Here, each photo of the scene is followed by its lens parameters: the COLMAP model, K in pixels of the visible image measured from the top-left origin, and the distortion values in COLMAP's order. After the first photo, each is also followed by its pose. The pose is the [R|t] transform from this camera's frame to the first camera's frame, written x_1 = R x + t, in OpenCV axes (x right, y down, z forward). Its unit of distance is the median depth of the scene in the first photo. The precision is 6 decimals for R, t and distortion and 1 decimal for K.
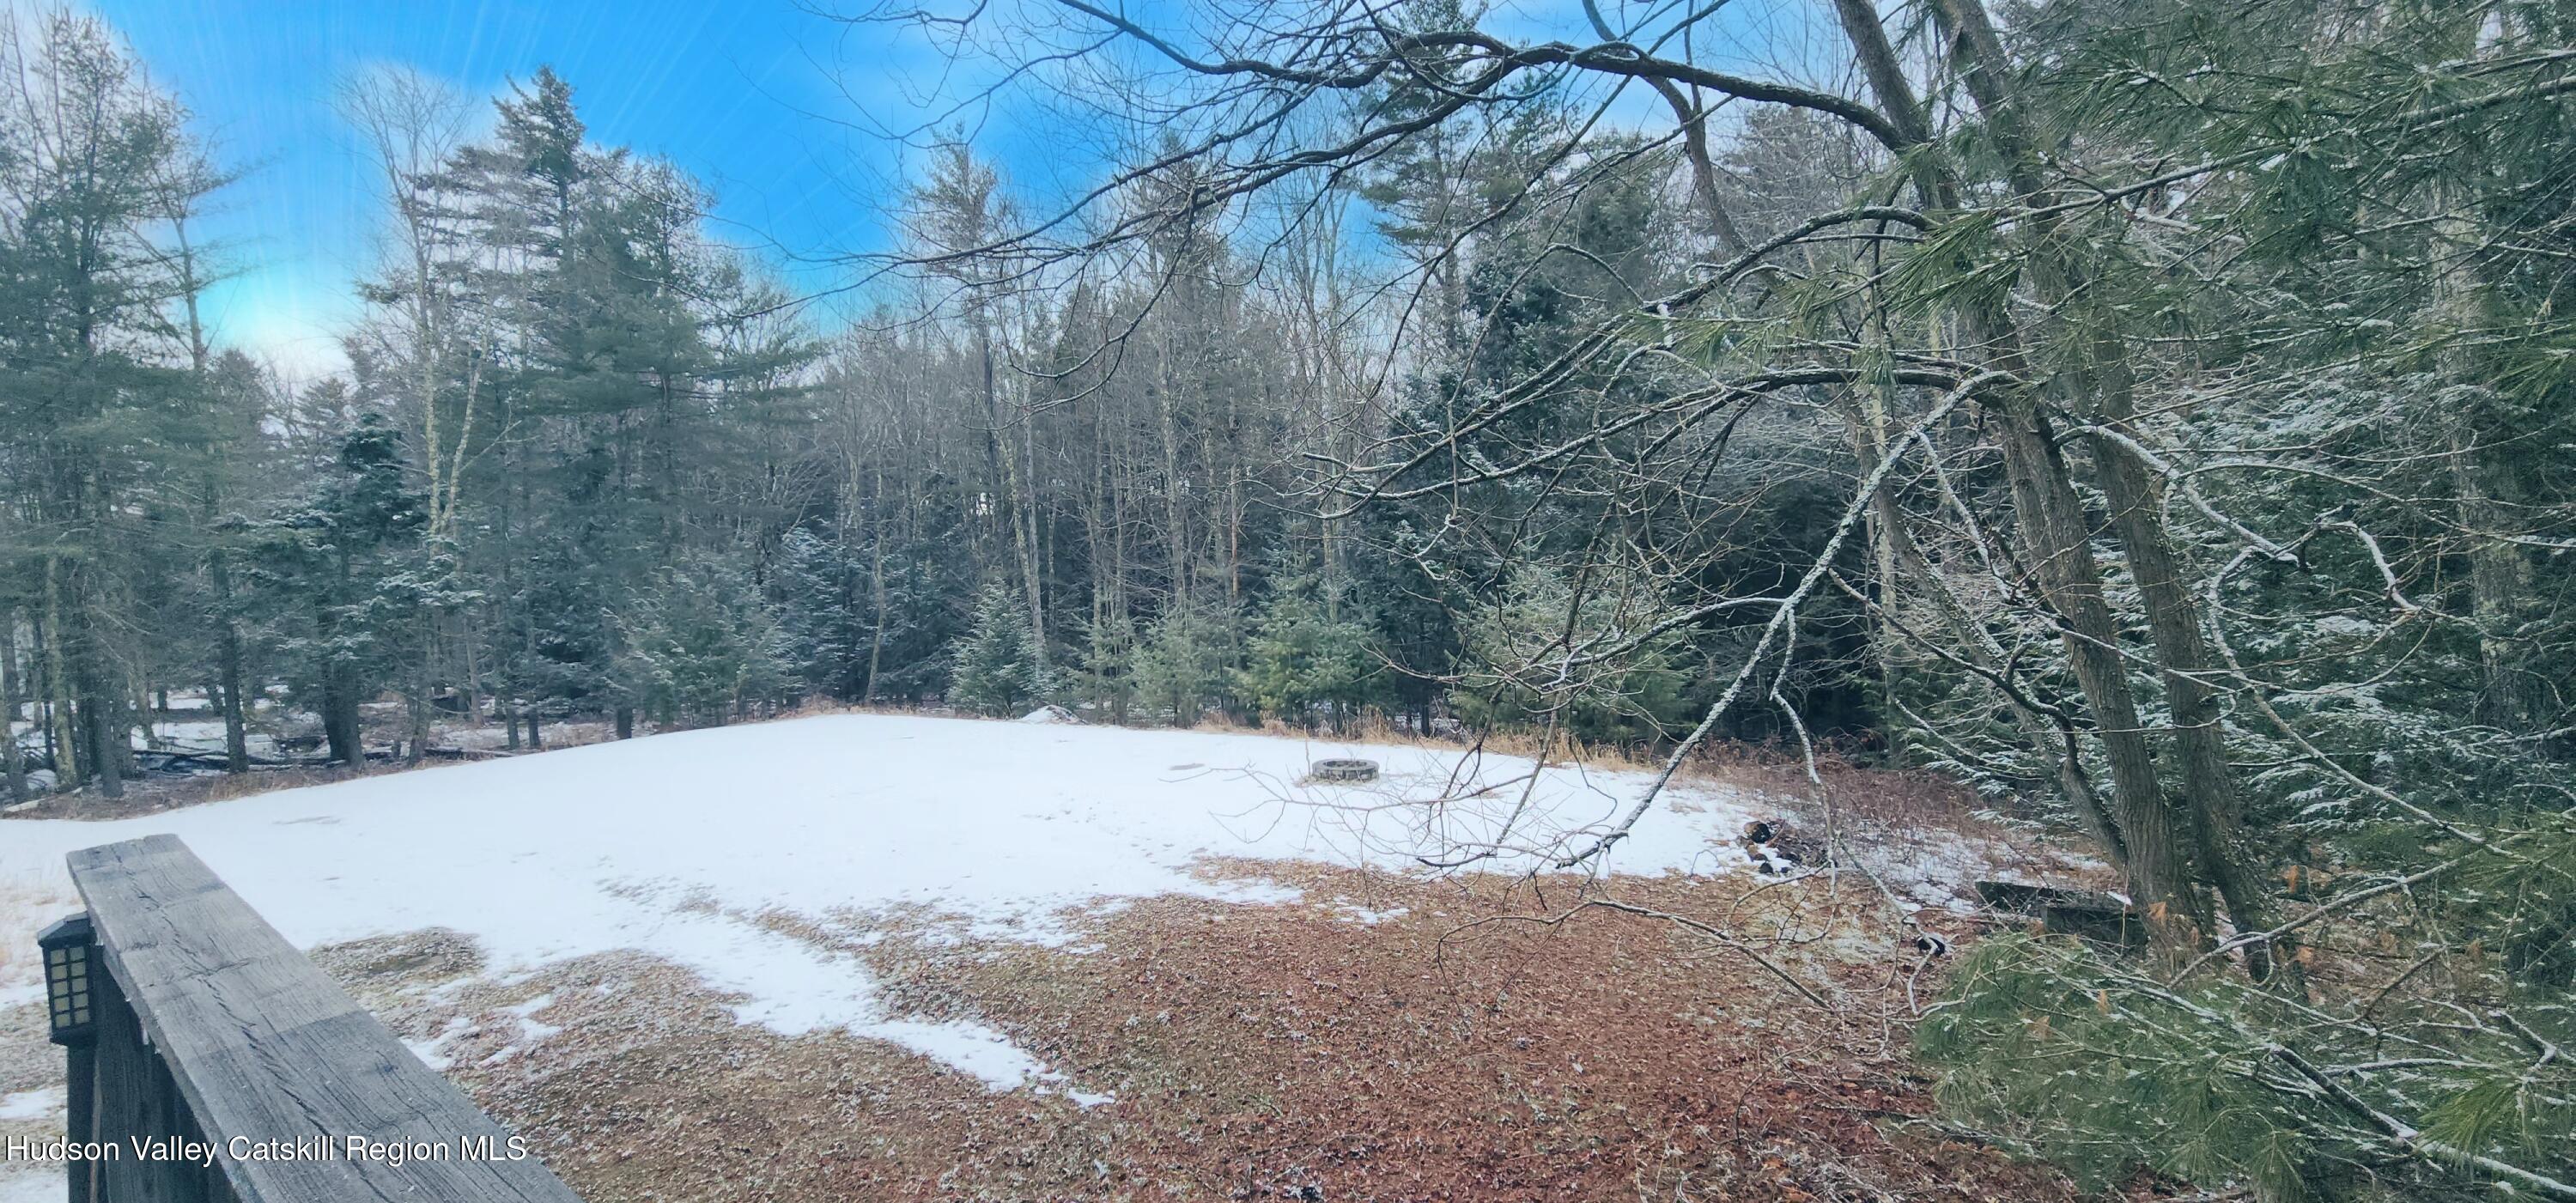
lens RADIAL K [[1044.9, 0, 1276.5], [0, 1044.9, 588.0], [0, 0, 1]] dist [-0.000887, -0.000203]
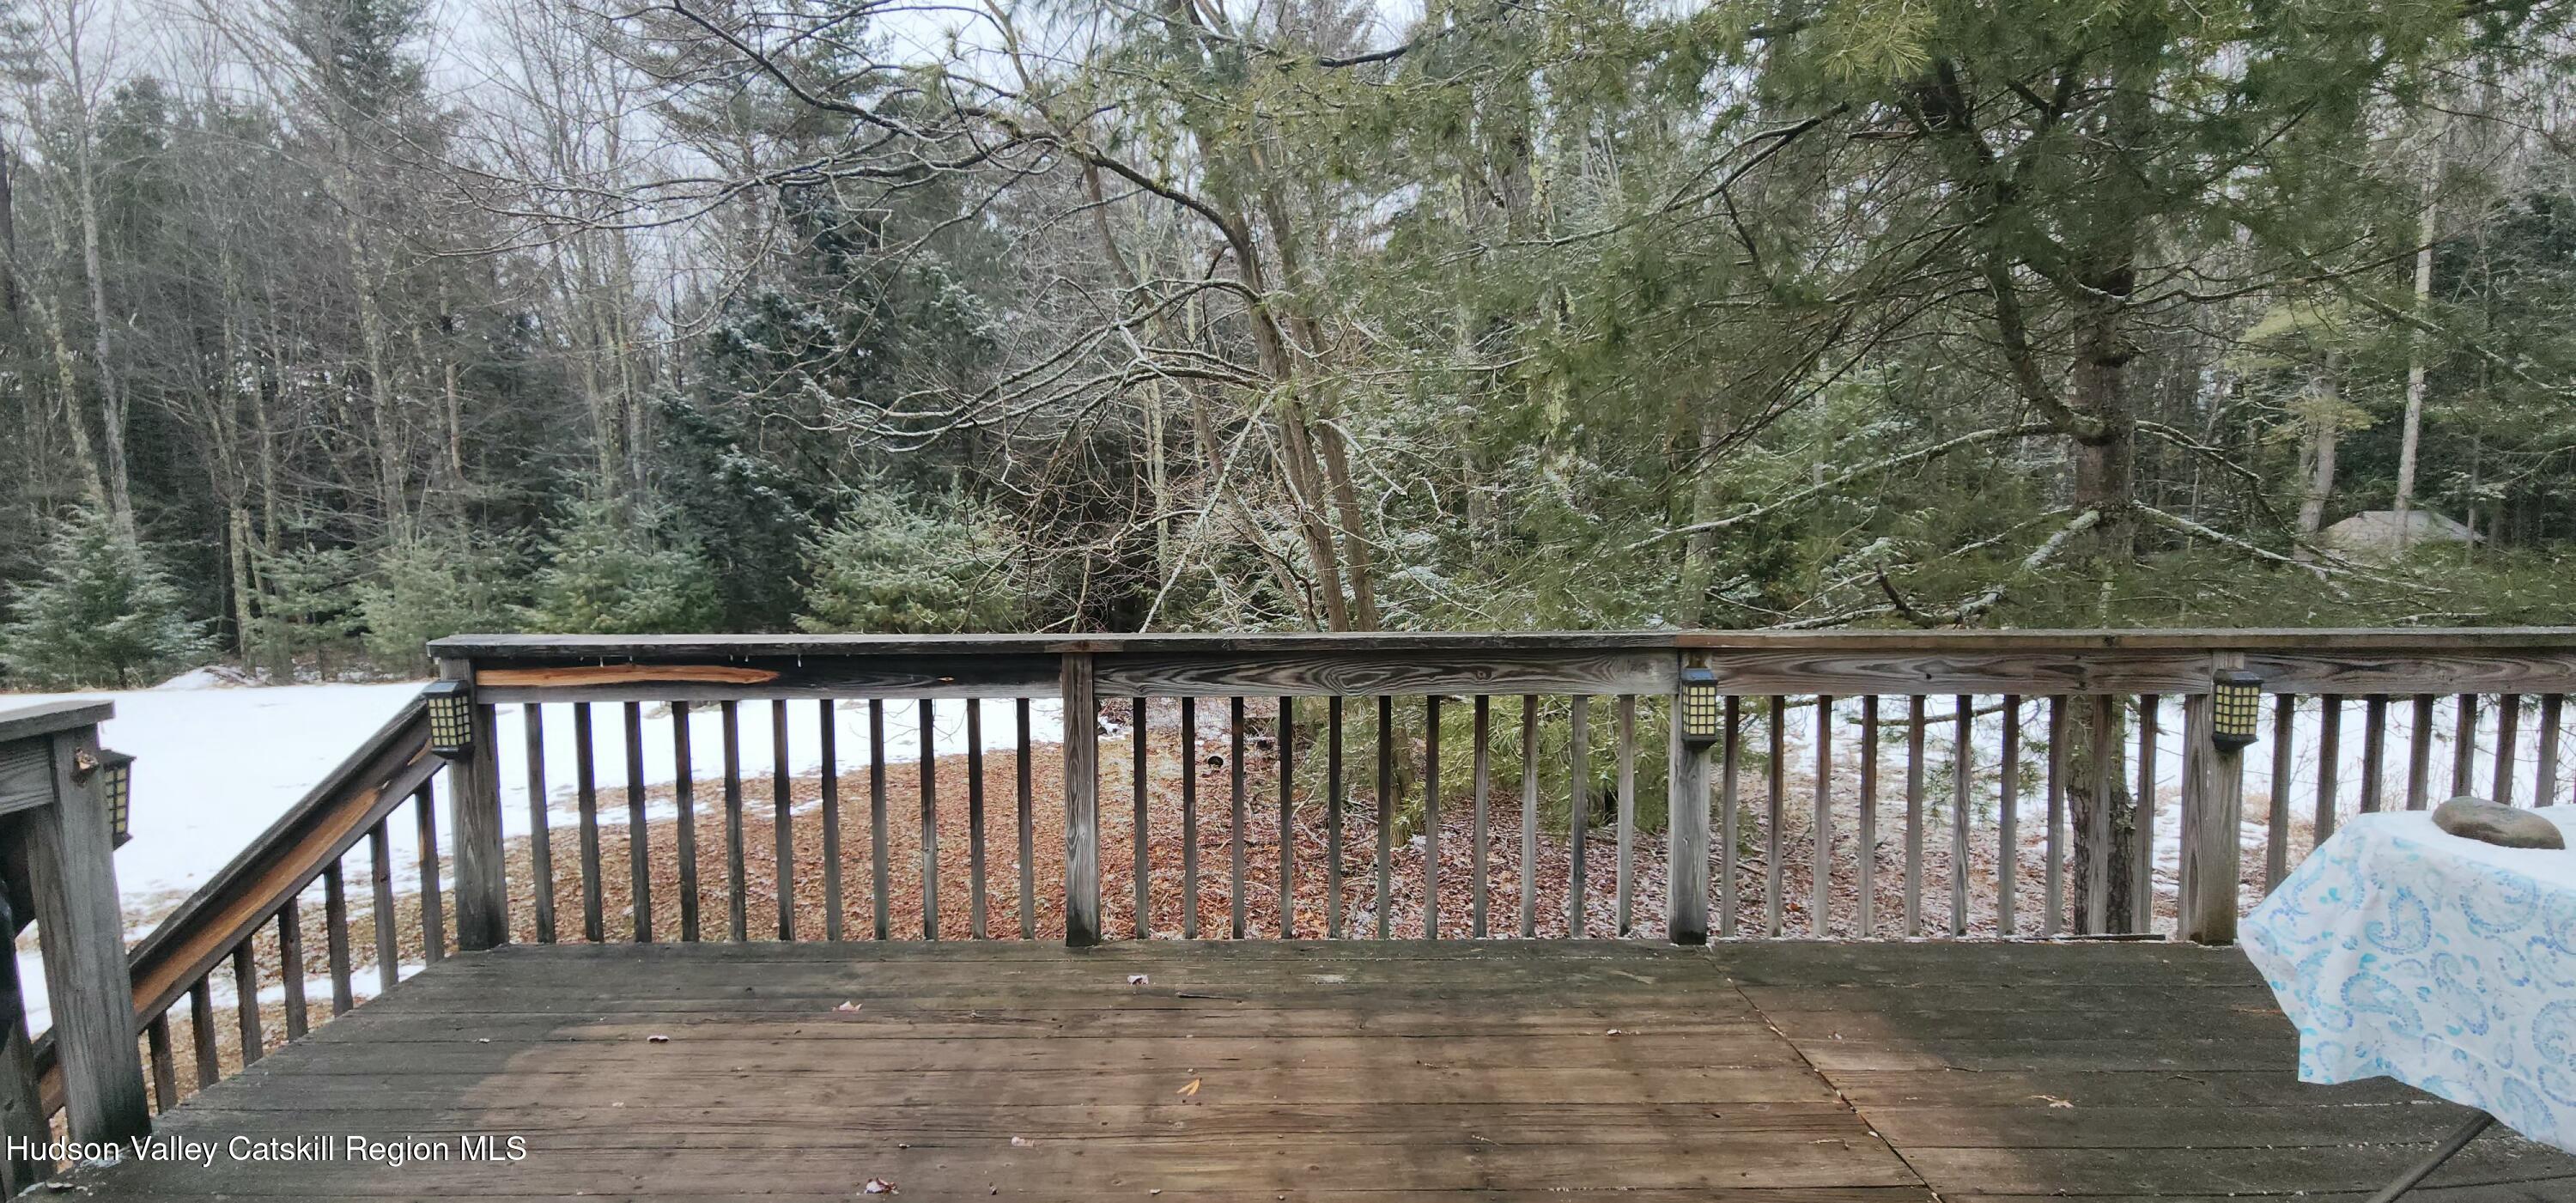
lens RADIAL K [[1054.0, 0, 1288.7], [0, 1054.0, 601.8], [0, 0, 1]] dist [0.003904, 0.000180]
pose [[0.781202, -0.045694, 0.622604, -0.087149], [-0.003791, 0.996952, 0.077924, 0.002818], [-0.624267, -0.063235, 0.778648, -0.084573]]
